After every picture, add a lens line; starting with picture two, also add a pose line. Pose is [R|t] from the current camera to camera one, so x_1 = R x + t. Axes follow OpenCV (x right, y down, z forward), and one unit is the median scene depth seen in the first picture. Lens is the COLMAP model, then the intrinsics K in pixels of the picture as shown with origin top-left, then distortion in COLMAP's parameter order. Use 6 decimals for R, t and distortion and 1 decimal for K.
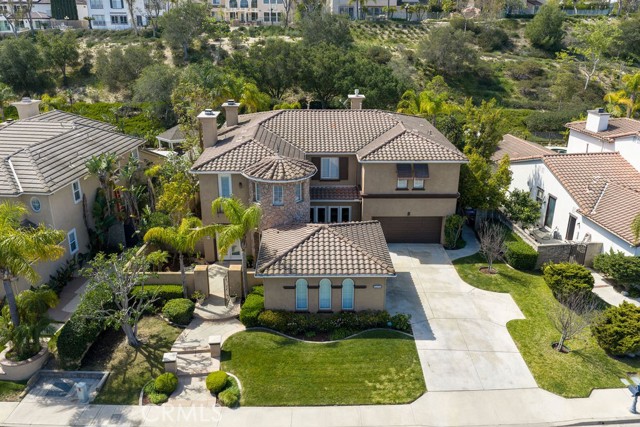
lens RADIAL K [[529.5, 0, 319.3], [0, 529.5, 204.4], [0, 0, 1]] dist [0.012493, -0.018676]
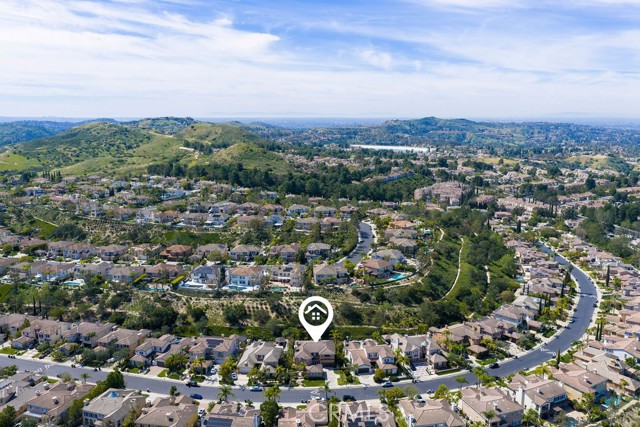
lens RADIAL K [[529.5, 0, 319.3], [0, 529.5, 204.4], [0, 0, 1]] dist [0.012493, -0.018676]
pose [[0.999610, -0.008878, 0.026461, -0.082706], [0.013343, 0.984713, -0.173674, -0.781428], [-0.024515, 0.173959, 0.984448, -5.886050]]
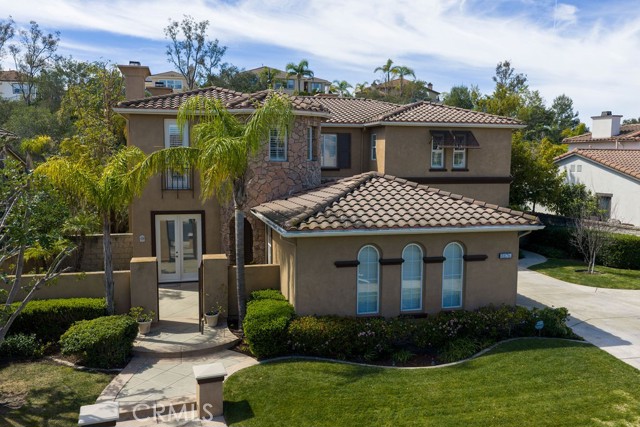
lens RADIAL K [[529.5, 0, 319.3], [0, 529.5, 204.4], [0, 0, 1]] dist [0.012493, -0.018676]
pose [[0.972584, -0.018629, 0.231803, -0.153337], [0.079388, 0.963502, -0.255658, 0.179758], [-0.218580, 0.267051, 0.938566, 0.418855]]
